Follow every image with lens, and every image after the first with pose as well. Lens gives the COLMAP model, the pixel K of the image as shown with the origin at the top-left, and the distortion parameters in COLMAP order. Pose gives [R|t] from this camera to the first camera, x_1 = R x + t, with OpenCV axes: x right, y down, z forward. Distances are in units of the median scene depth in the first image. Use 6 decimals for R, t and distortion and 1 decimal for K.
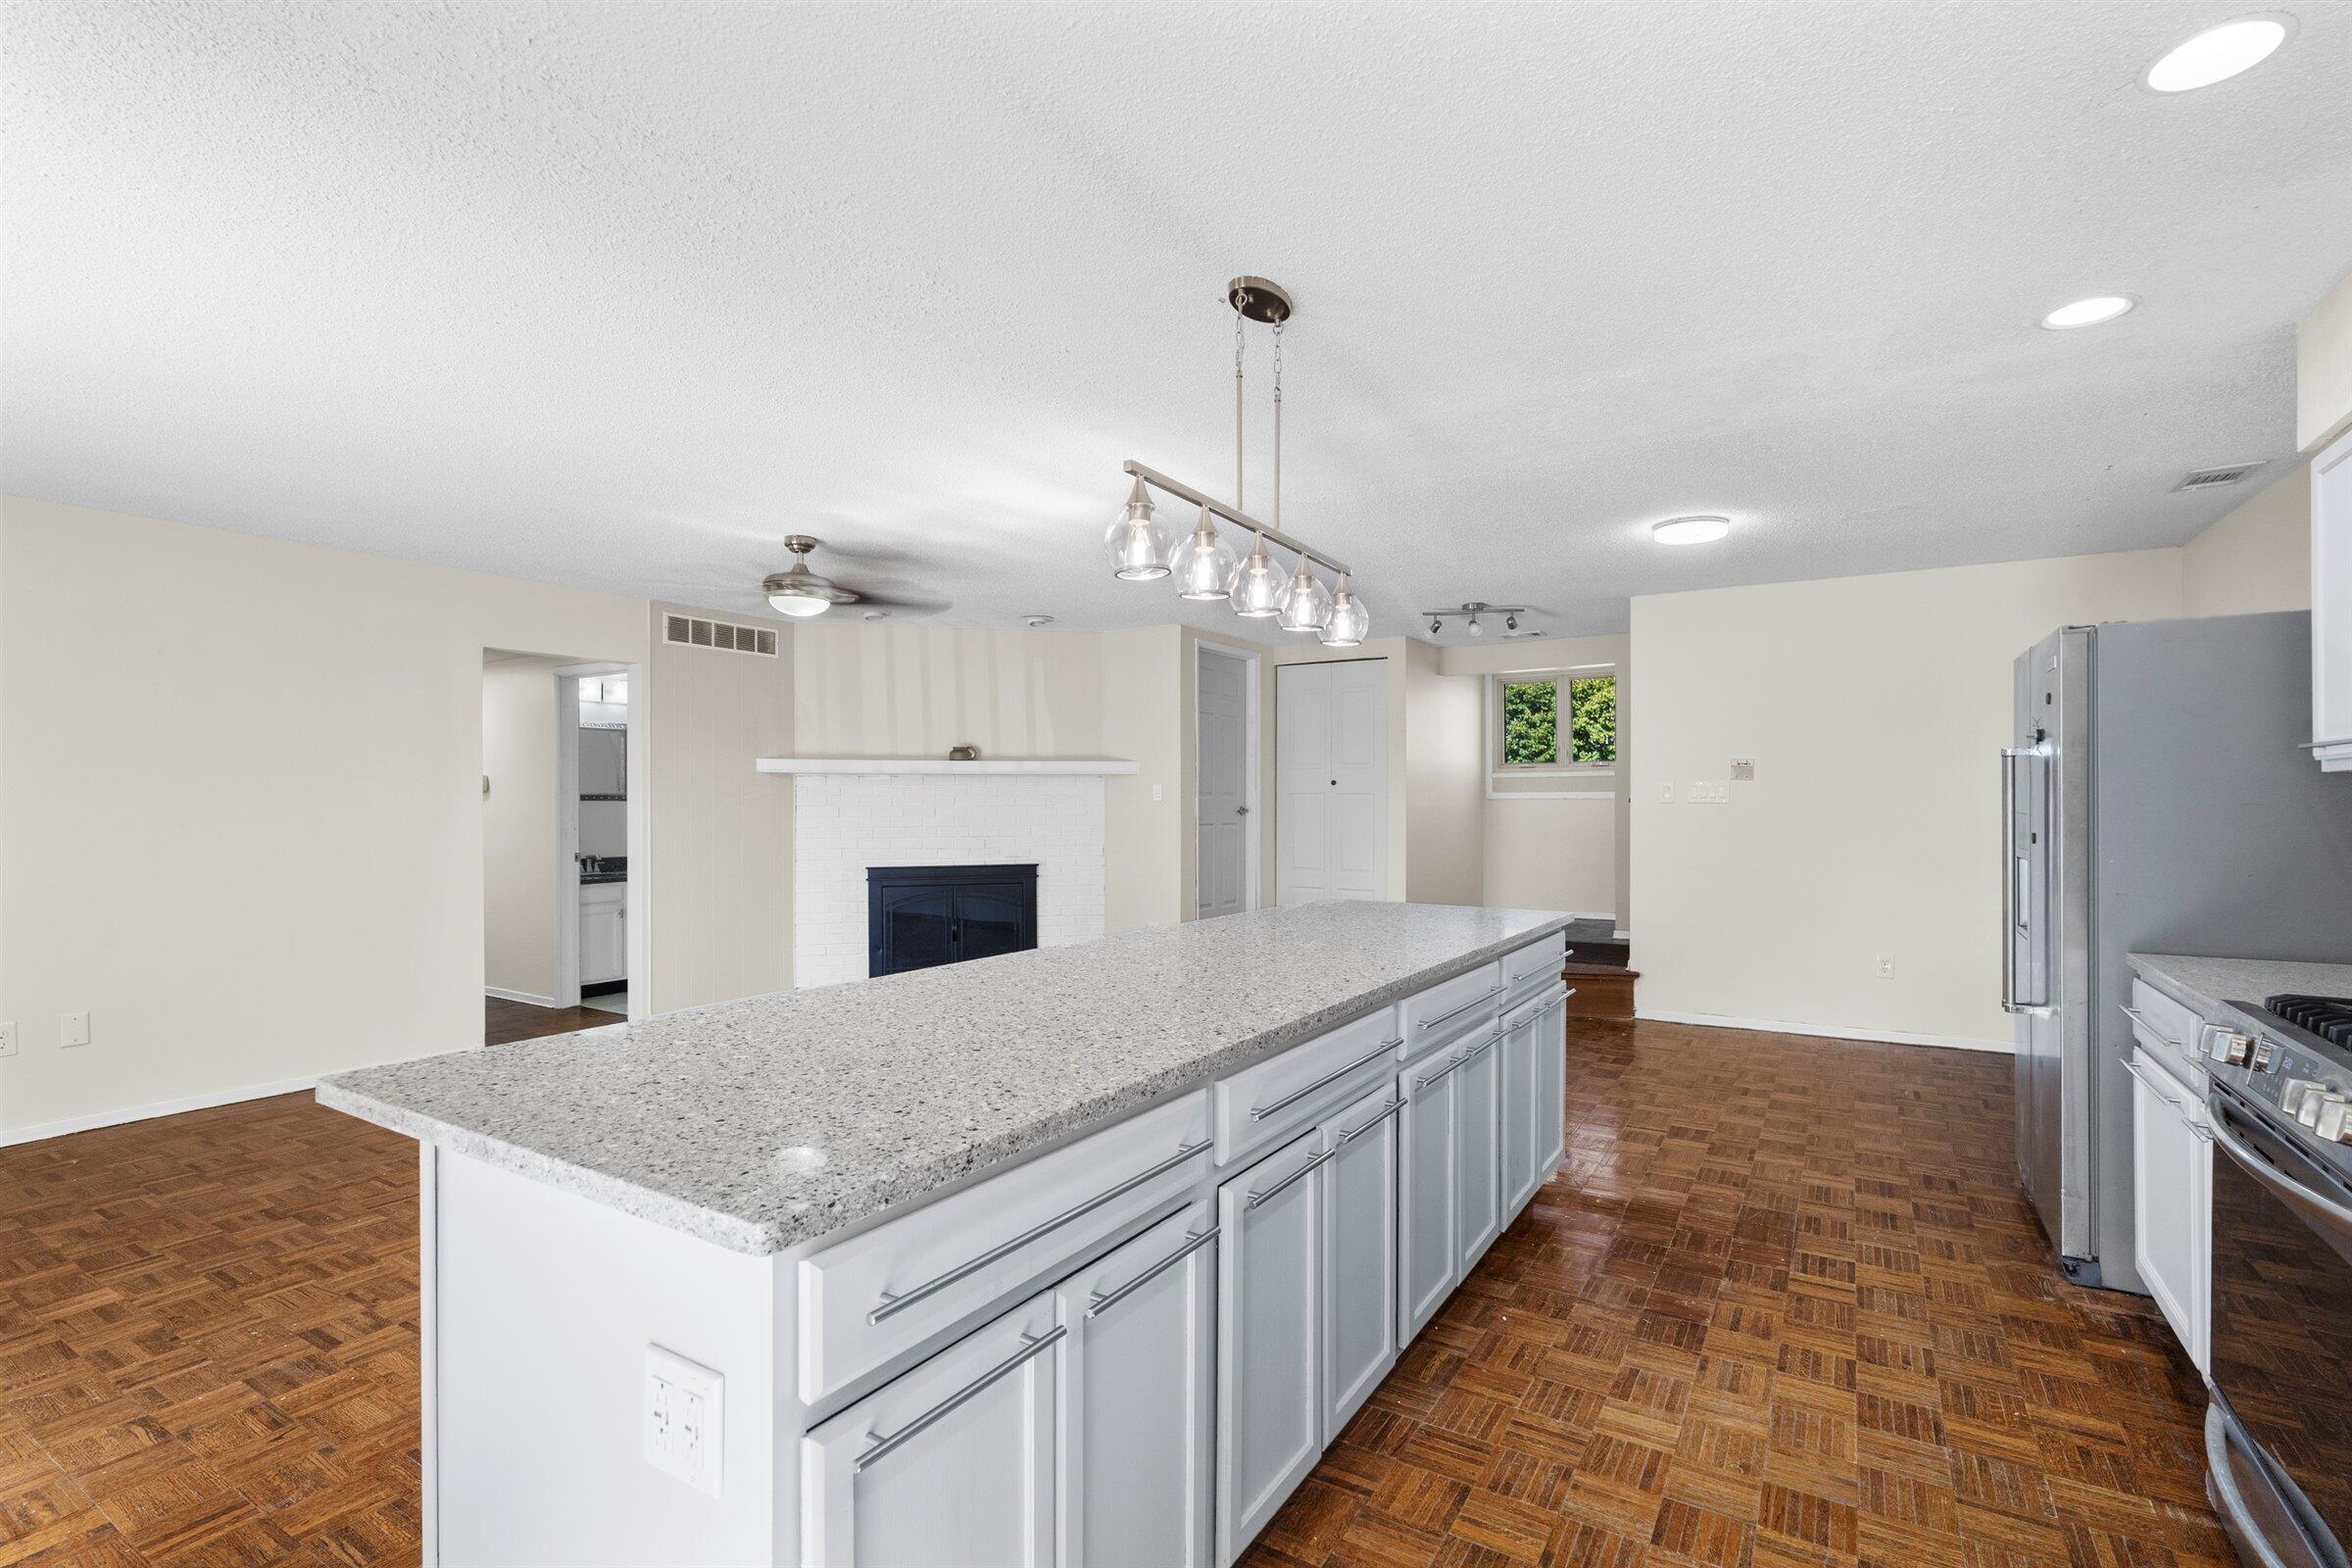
lens RADIAL K [[1085.4, 0, 1176.3], [0, 1085.4, 800.2], [0, 0, 1]] dist [-0.011477, 0.006855]
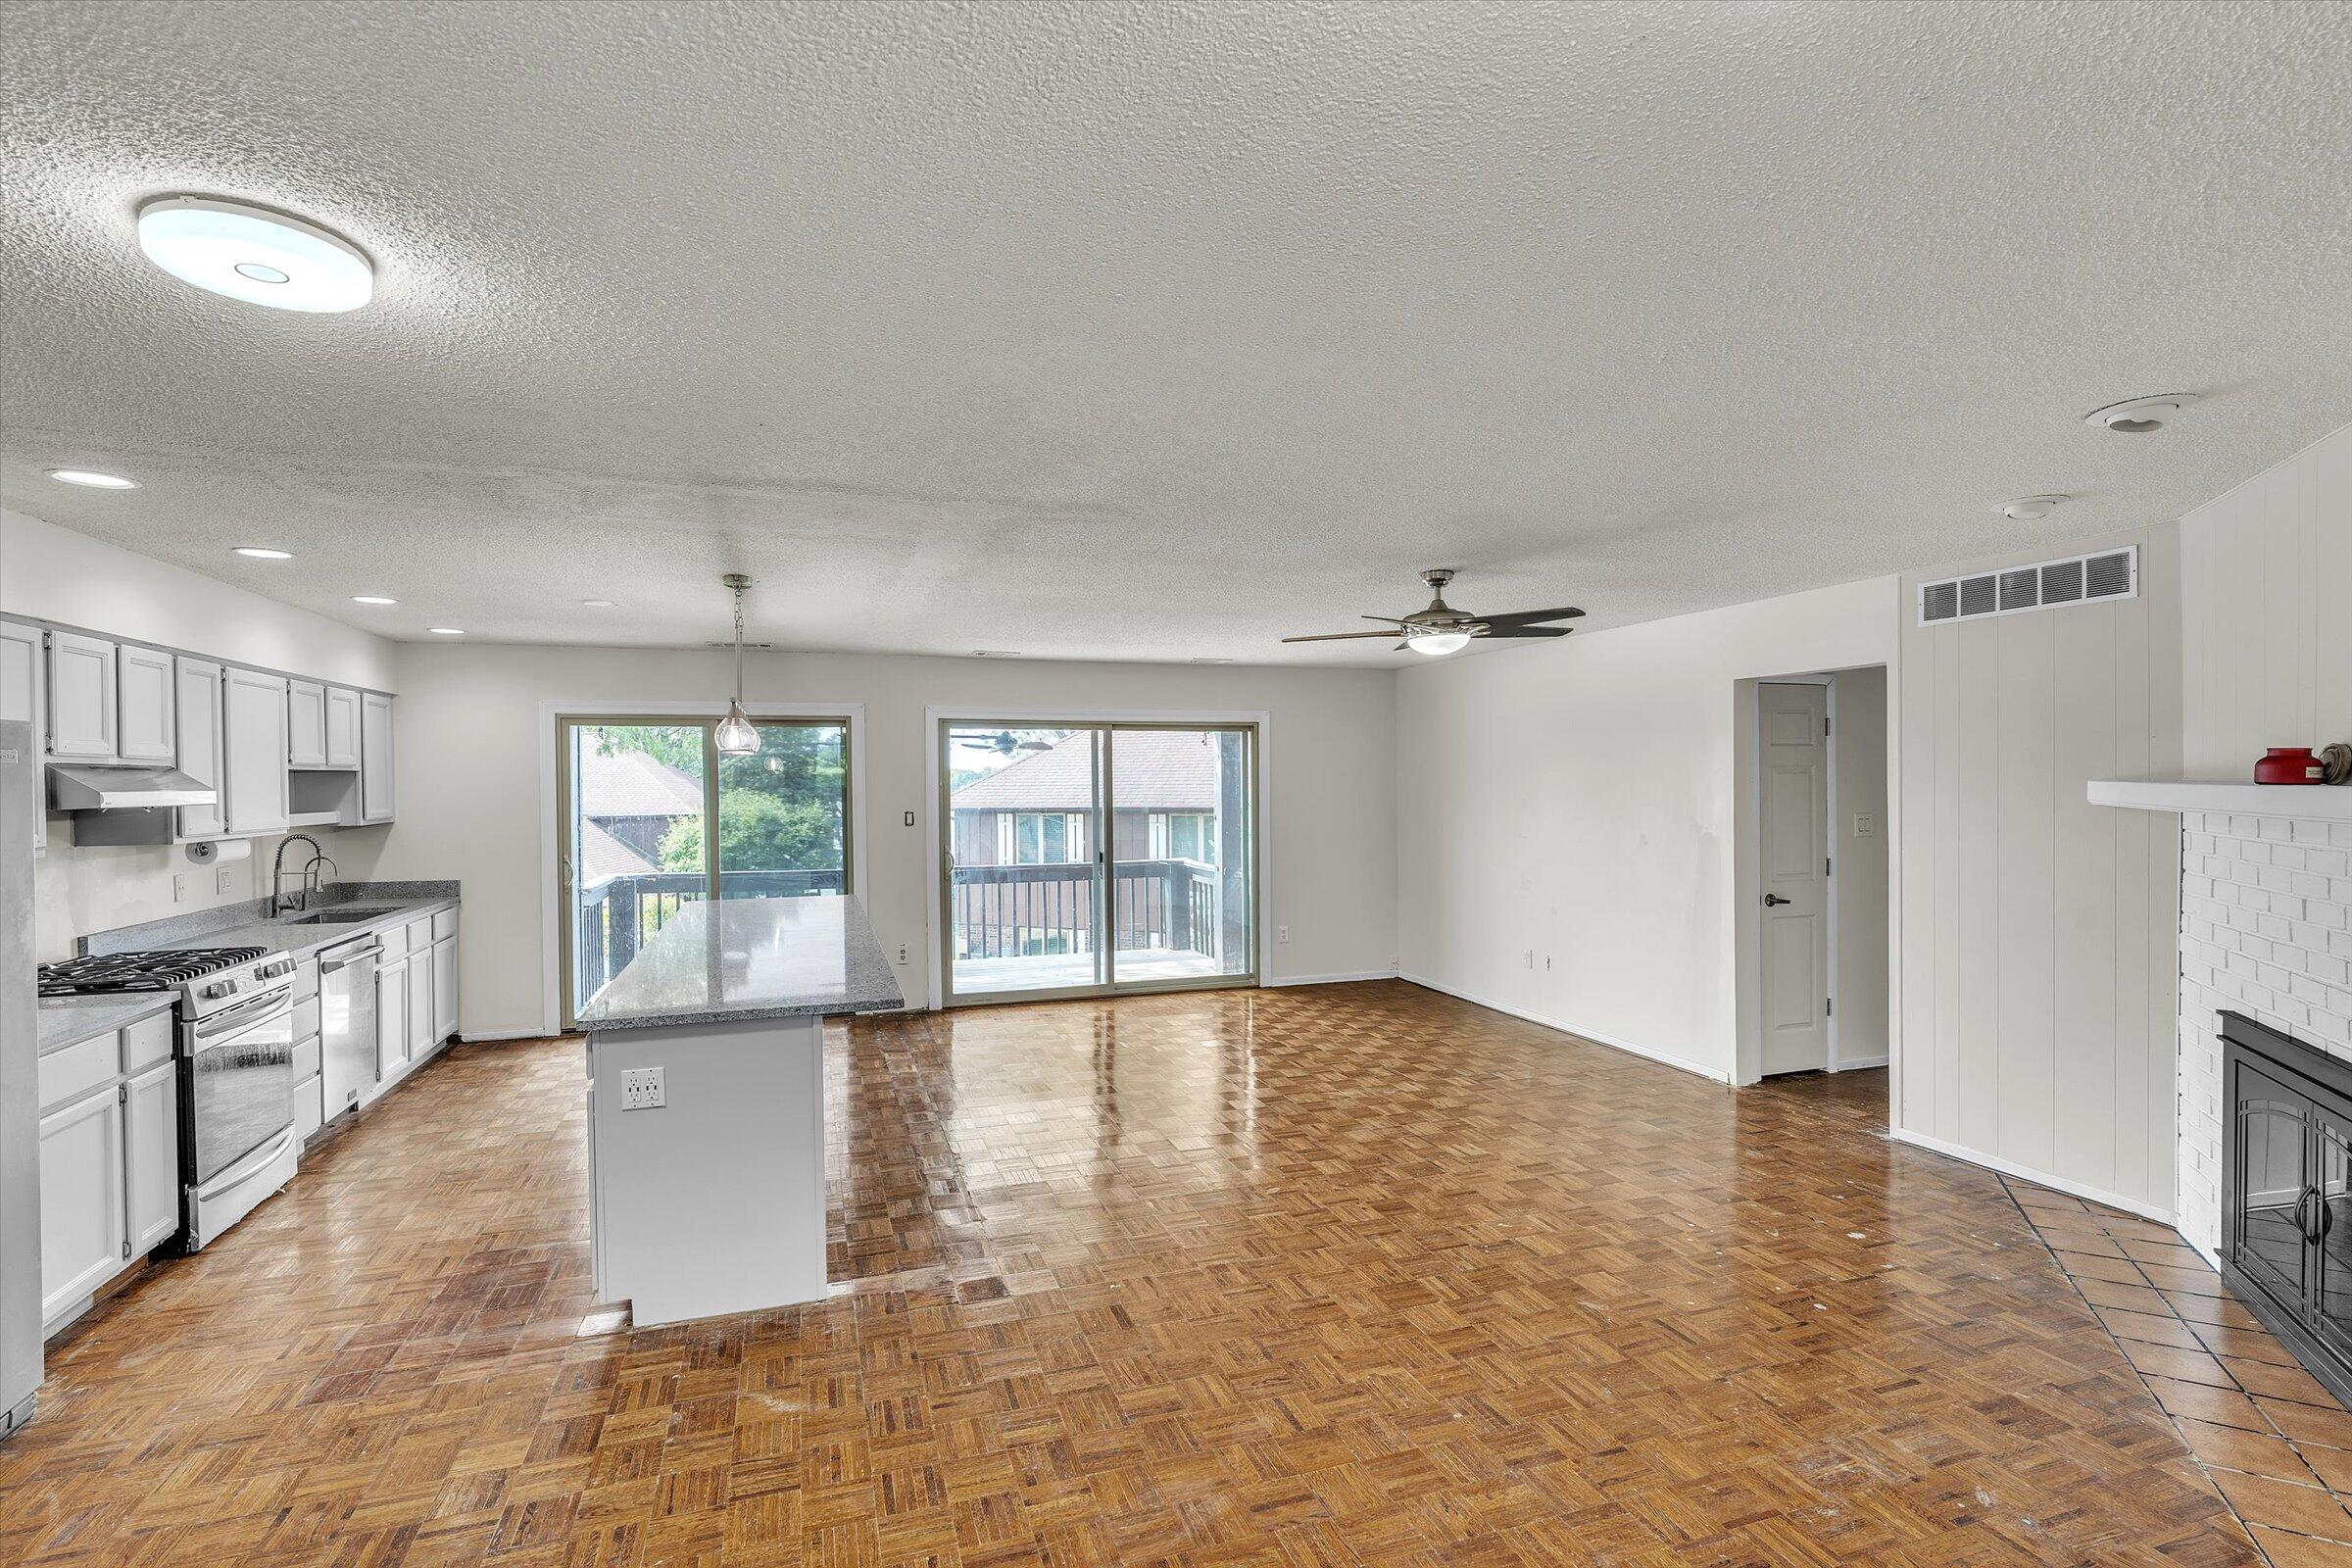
lens RADIAL K [[1085.4, 0, 1176.3], [0, 1085.4, 800.2], [0, 0, 1]] dist [-0.011477, 0.006855]
pose [[-0.634060, 0.019269, -0.773044, 0.384037], [0.007135, 0.999793, 0.019068, -0.043598], [0.773251, 0.006574, -0.634066, 1.015786]]
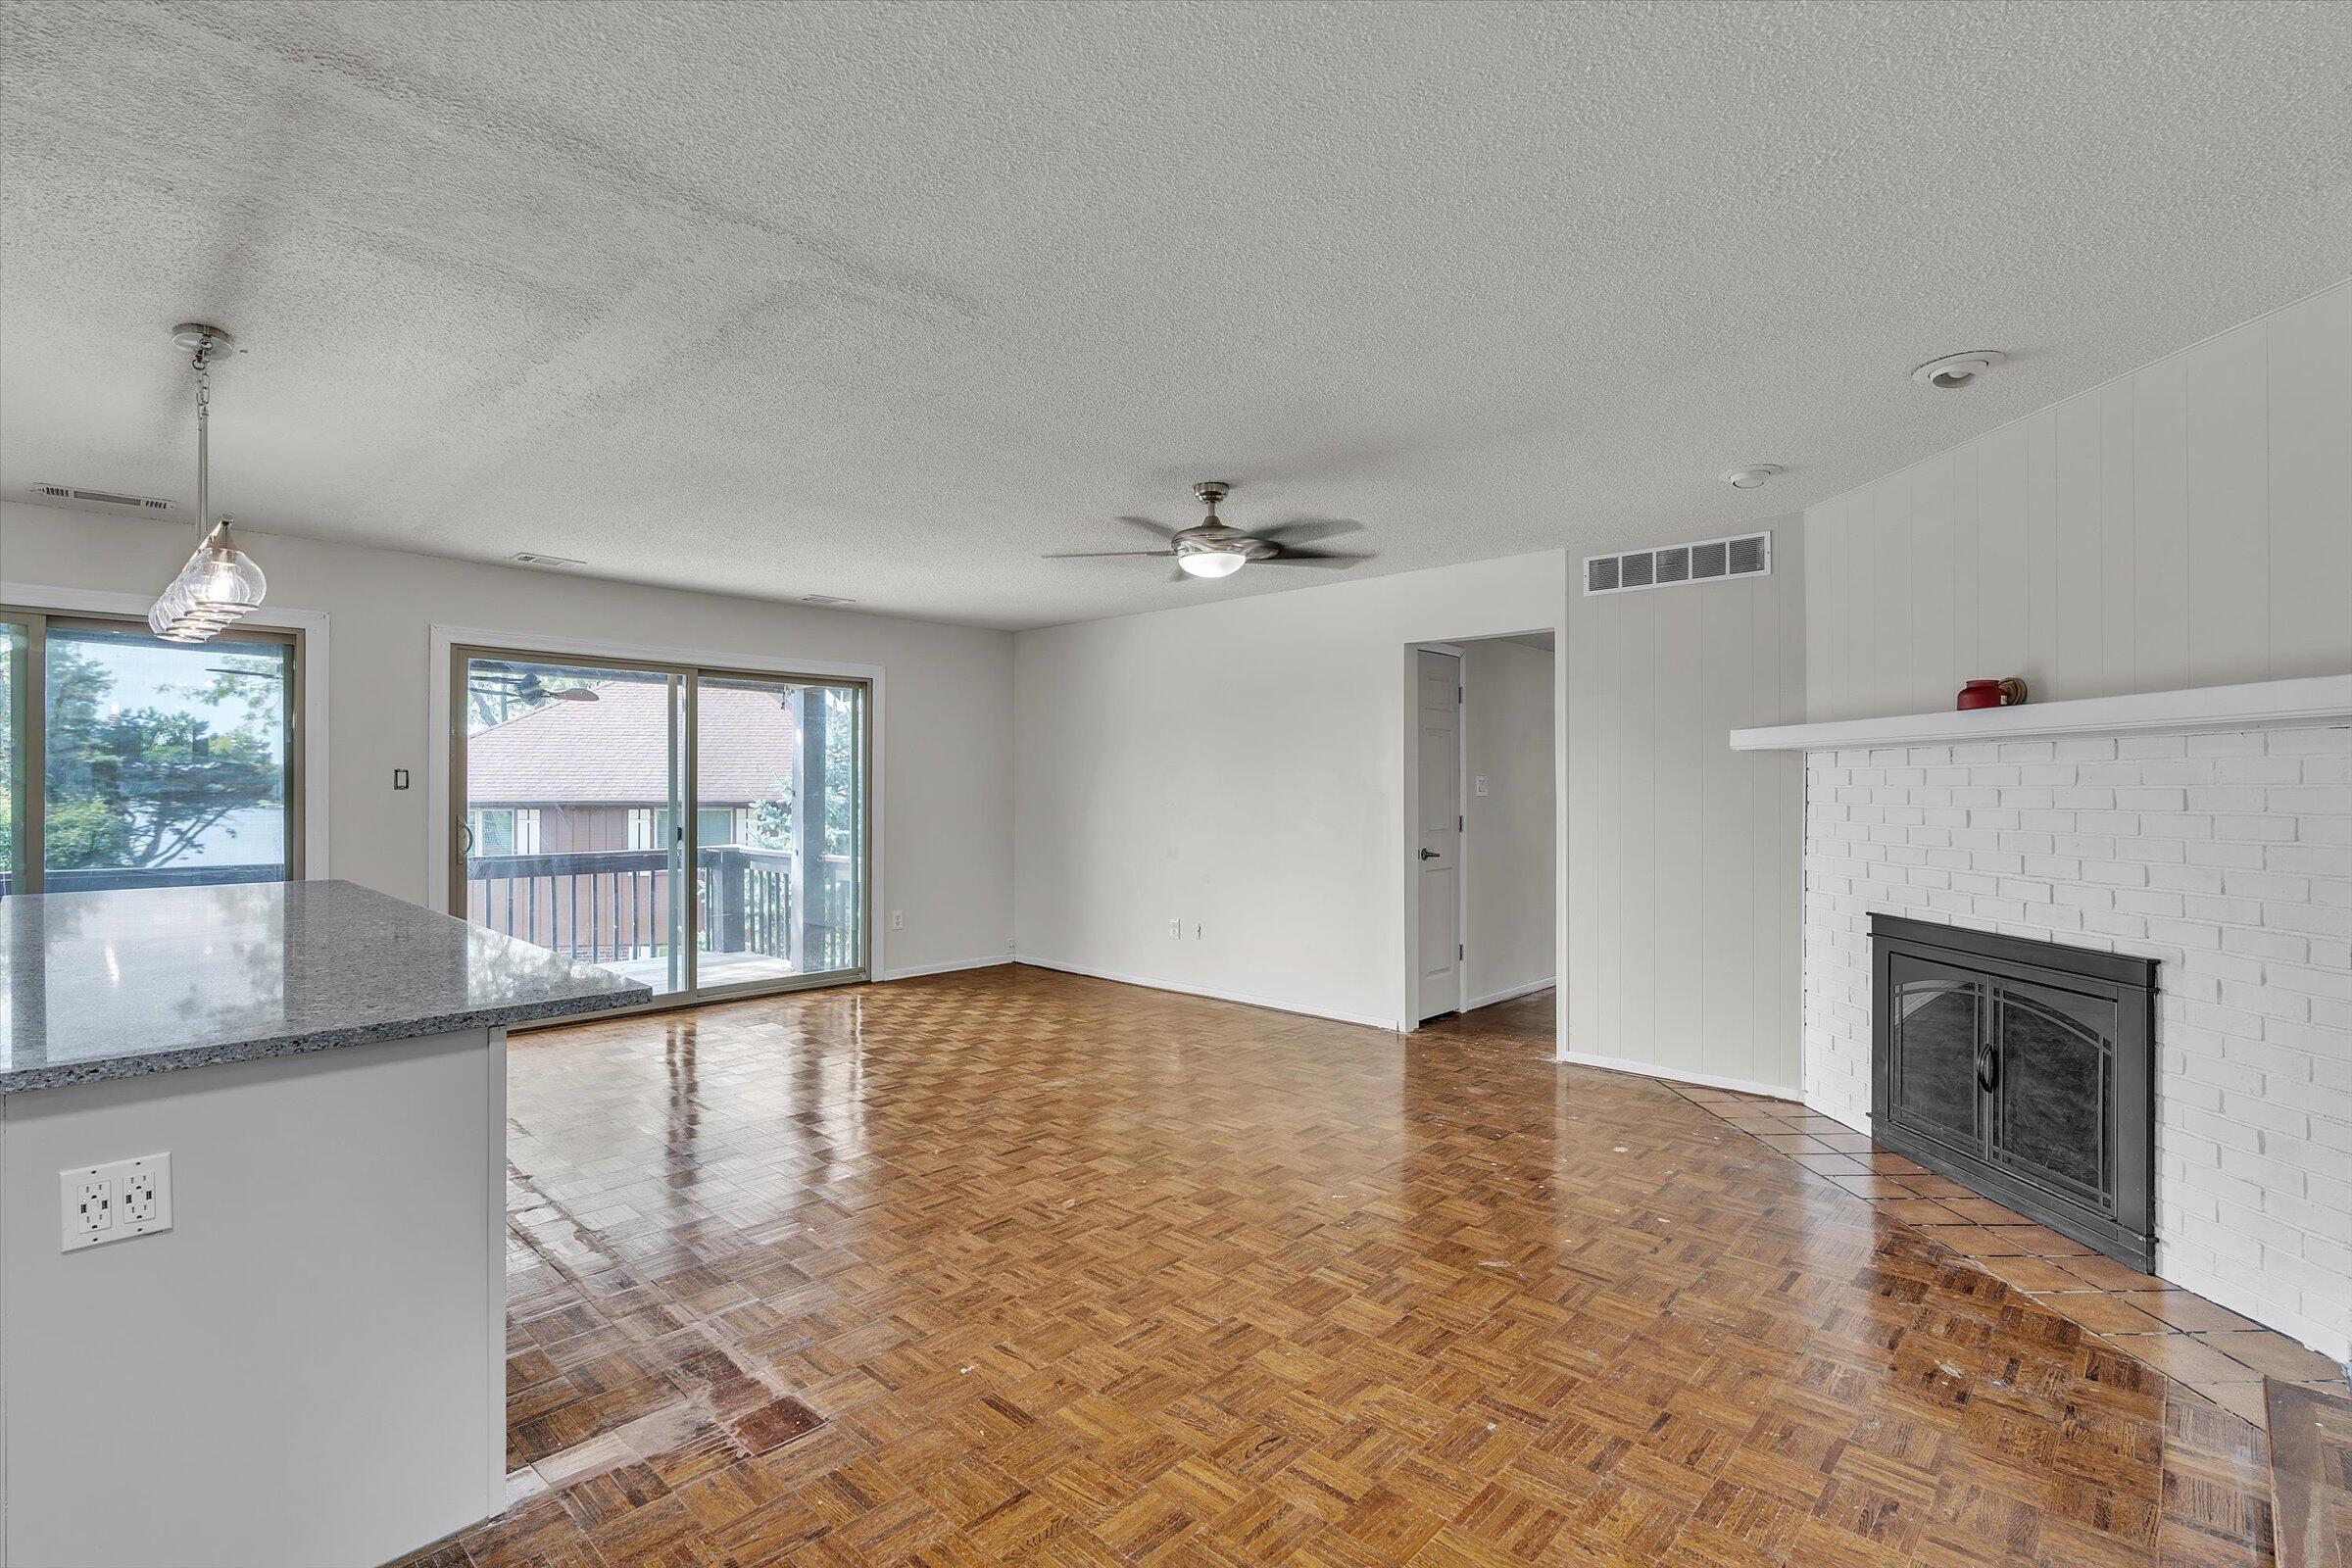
lens RADIAL K [[1071.3, 0, 1176.0], [0, 1071.3, 784.0], [0, 0, 1]] dist [-0.010082, 0.004662]
pose [[-0.201393, -0.001291, -0.979510, 0.351403], [-0.002729, 0.999996, -0.000757, -0.002897], [0.979507, 0.002520, -0.201395, 0.814367]]
